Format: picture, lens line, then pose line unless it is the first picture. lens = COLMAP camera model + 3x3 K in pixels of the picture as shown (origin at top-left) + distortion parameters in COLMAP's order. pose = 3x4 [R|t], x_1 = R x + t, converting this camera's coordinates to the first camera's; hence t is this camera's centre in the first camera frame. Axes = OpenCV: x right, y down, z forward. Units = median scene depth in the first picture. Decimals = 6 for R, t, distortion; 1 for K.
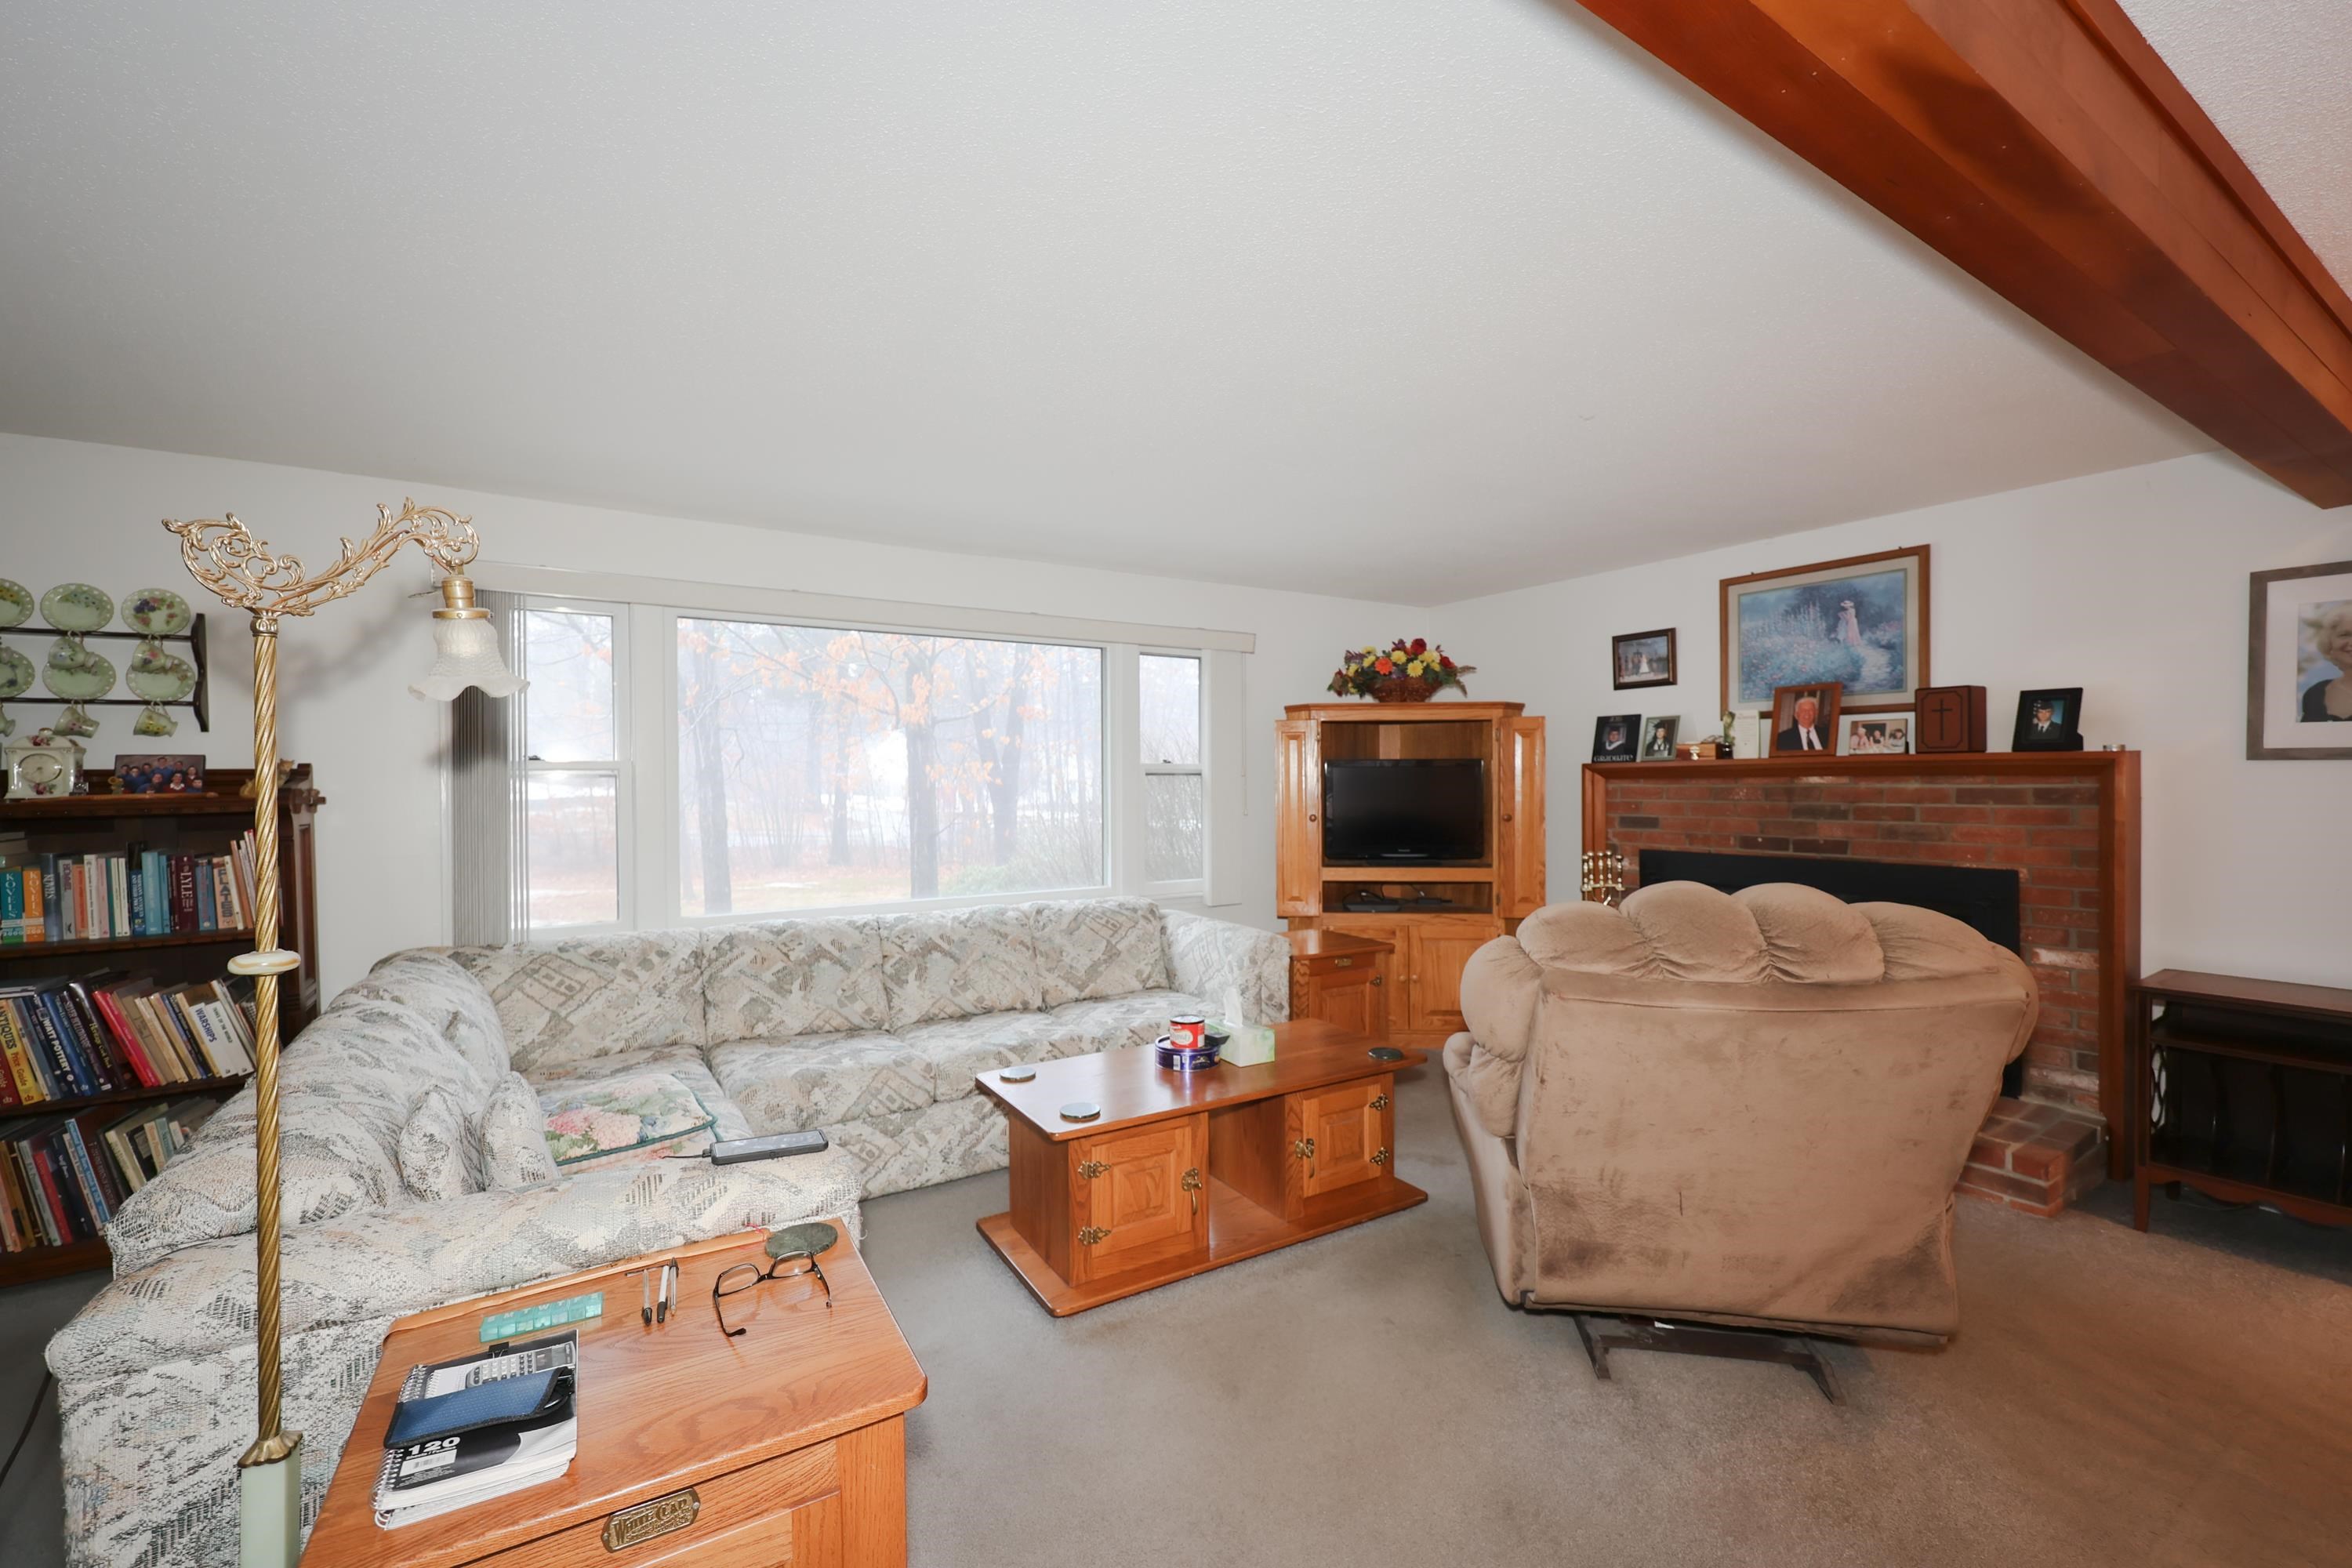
lens RADIAL K [[957.4, 0, 1186.0], [0, 957.4, 793.4], [0, 0, 1]] dist [0.000616, 0.000495]
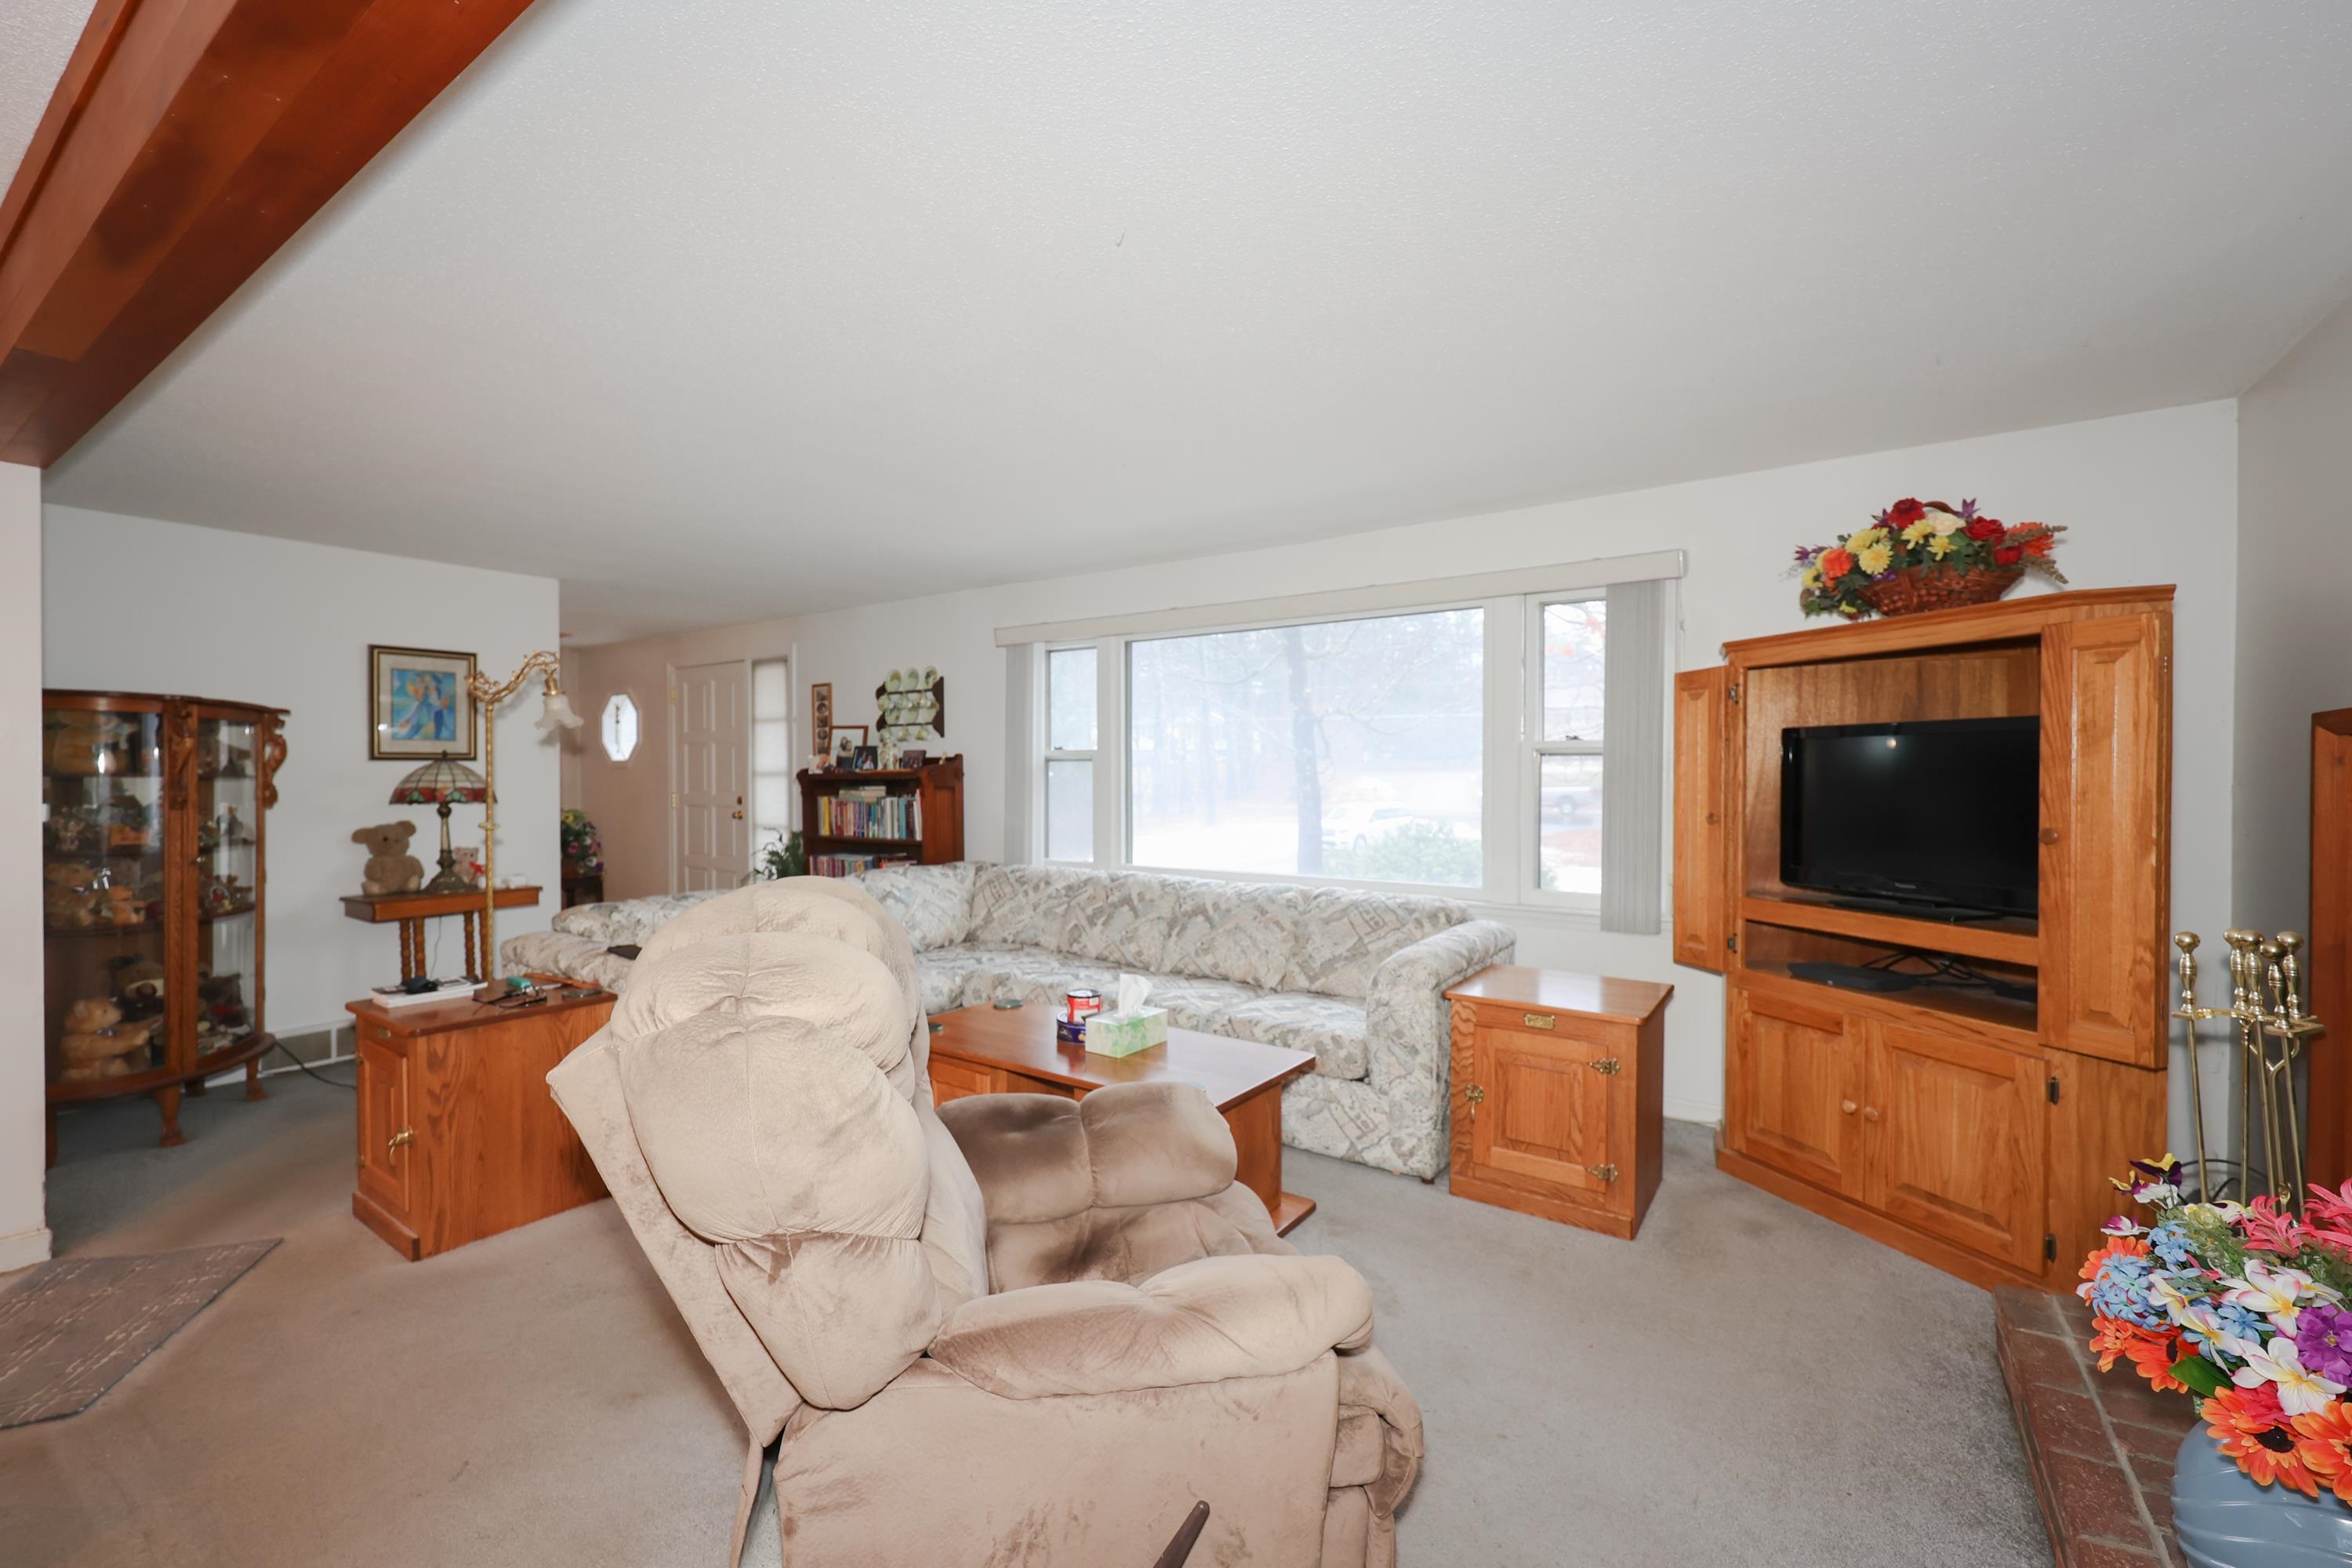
lens RADIAL K [[998.7, 0, 1176.0], [0, 998.7, 784.0], [0, 0, 1]] dist [0.000744, 0.000246]
pose [[0.389710, 0.015557, -0.920806, 0.746085], [-0.012057, 0.999858, 0.011790, -0.000879], [0.920859, 0.006508, 0.389843, 0.487215]]
